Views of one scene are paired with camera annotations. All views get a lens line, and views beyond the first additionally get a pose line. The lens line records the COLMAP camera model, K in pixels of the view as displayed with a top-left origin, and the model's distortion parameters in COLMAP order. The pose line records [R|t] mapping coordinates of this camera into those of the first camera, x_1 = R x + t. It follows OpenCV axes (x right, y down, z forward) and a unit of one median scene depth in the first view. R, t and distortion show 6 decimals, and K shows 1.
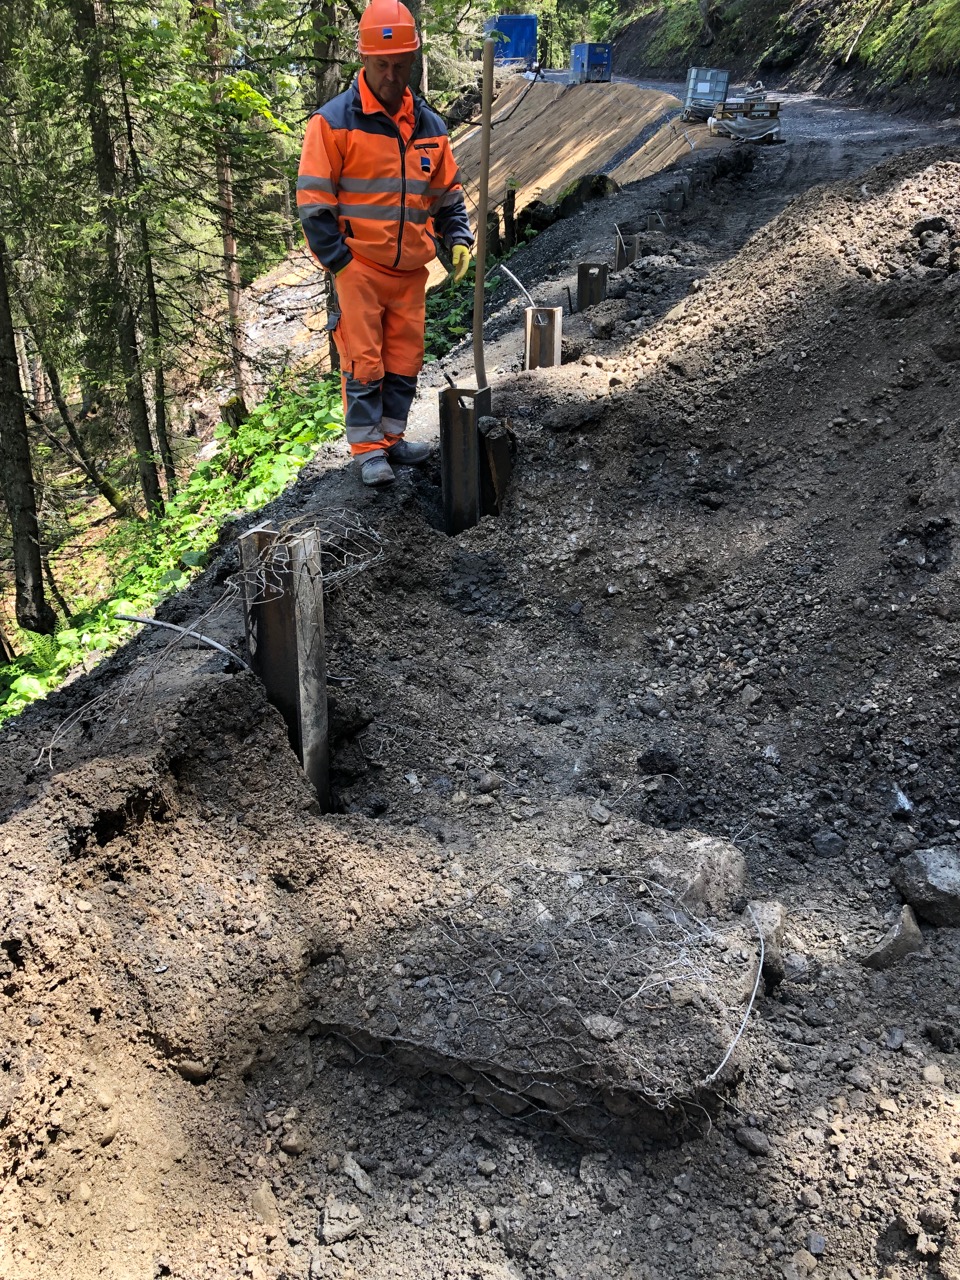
lens RADIAL K [[1030.4, 0, 477.9], [0, 1030.4, 639.3], [0, 0, 1]] dist [0.017280, 0.002266]
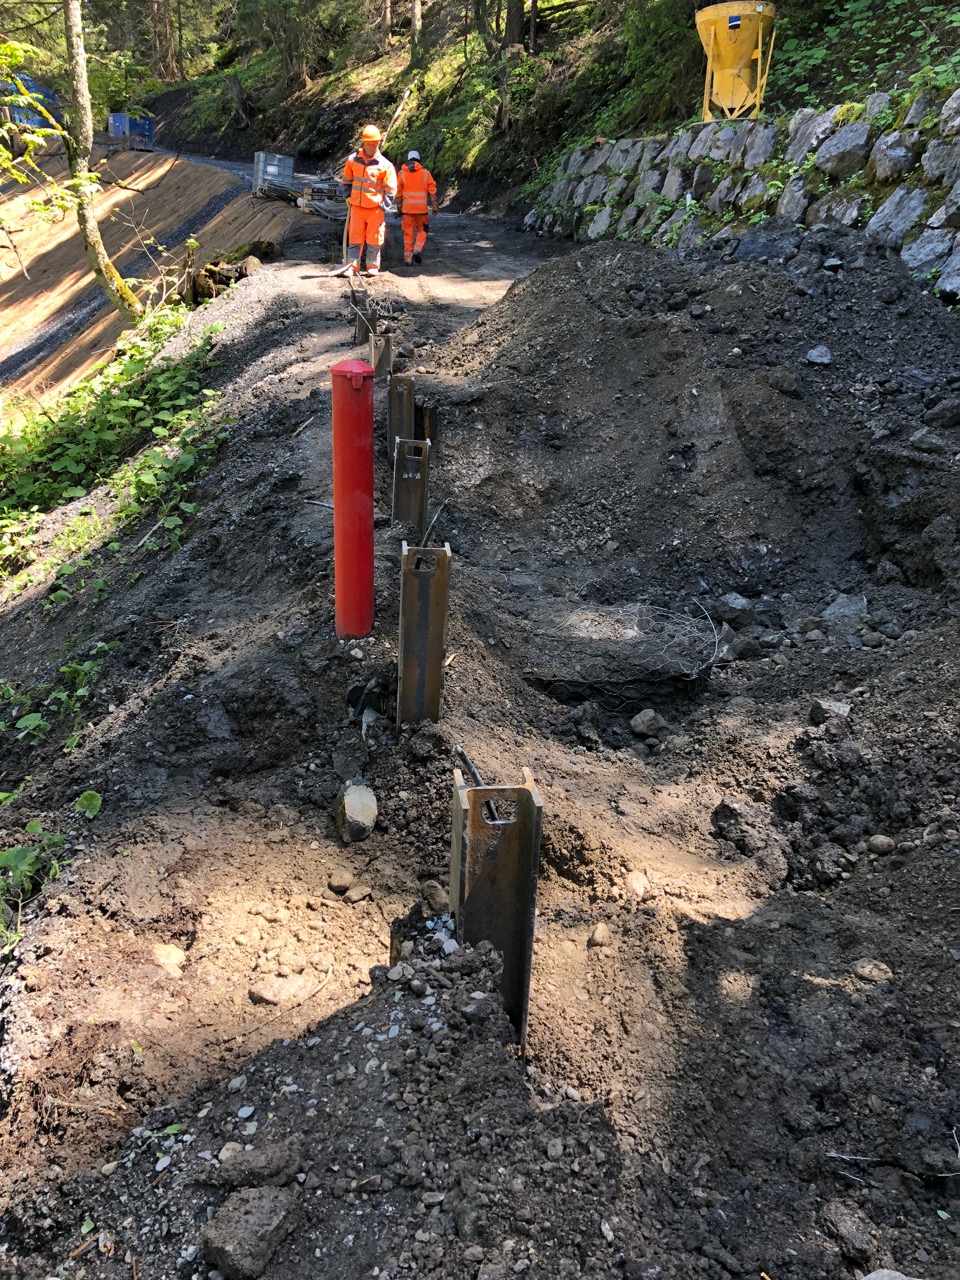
lens RADIAL K [[1030.4, 0, 482.1], [0, 1030.4, 640.5], [0, 0, 1]] dist [0.017280, 0.002266]
pose [[0.904828, -0.101421, 0.413522, -0.600400], [0.125128, 0.991669, -0.030575, 0.213536], [-0.406977, 0.079408, 0.909980, -0.430211]]
